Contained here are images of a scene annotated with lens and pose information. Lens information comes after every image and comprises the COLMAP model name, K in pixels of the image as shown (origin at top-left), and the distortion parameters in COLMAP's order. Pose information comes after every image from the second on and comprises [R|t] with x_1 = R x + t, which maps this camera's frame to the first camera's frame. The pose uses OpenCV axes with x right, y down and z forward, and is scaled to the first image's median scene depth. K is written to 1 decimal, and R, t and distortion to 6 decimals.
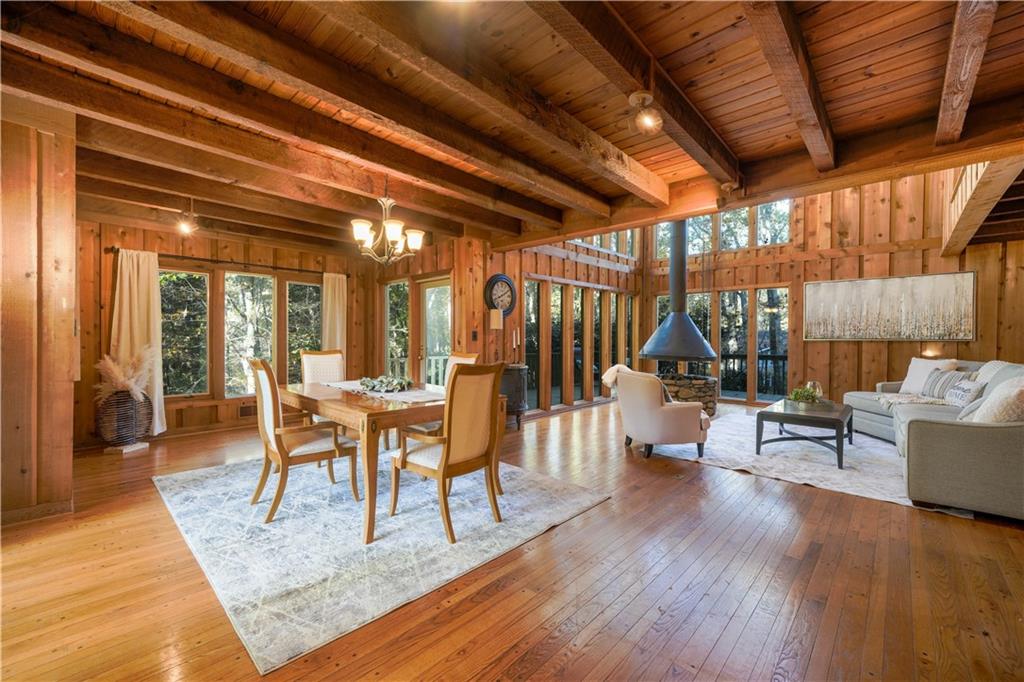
lens RADIAL K [[406.2, 0, 516.6], [0, 406.2, 343.6], [0, 0, 1]] dist [0.000843, -0.000034]
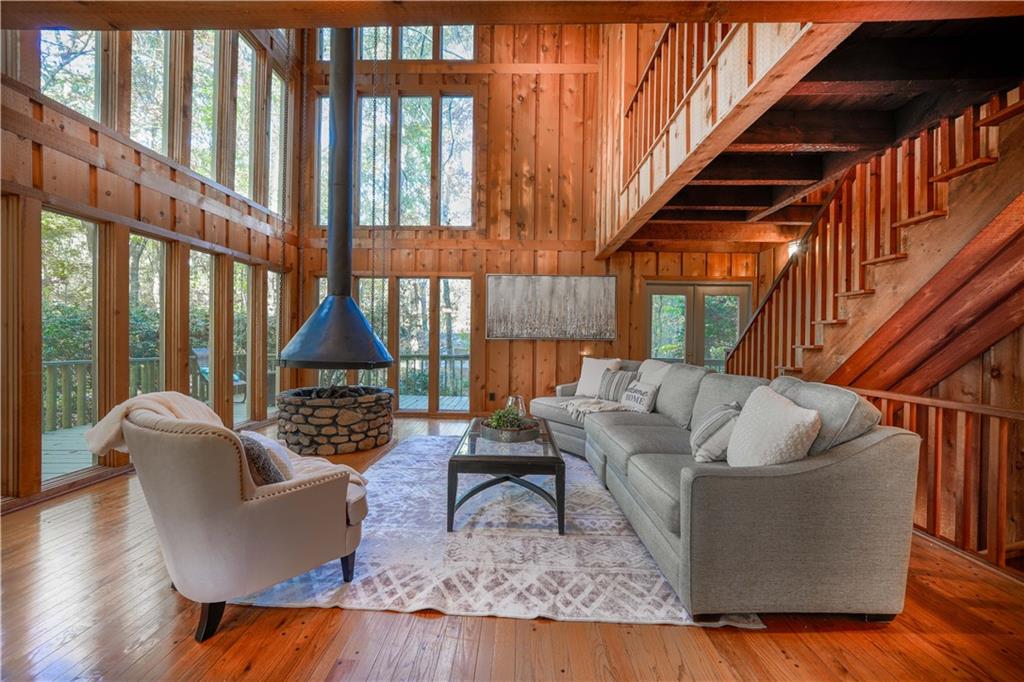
lens RADIAL K [[406.2, 0, 515.2], [0, 406.2, 343.3], [0, 0, 1]] dist [0.000843, -0.000034]
pose [[0.744044, 0.000505, 0.668131, 0.178457], [-0.001100, 0.999999, 0.000470, 0.001327], [-0.668130, -0.001085, 0.744044, 0.329092]]
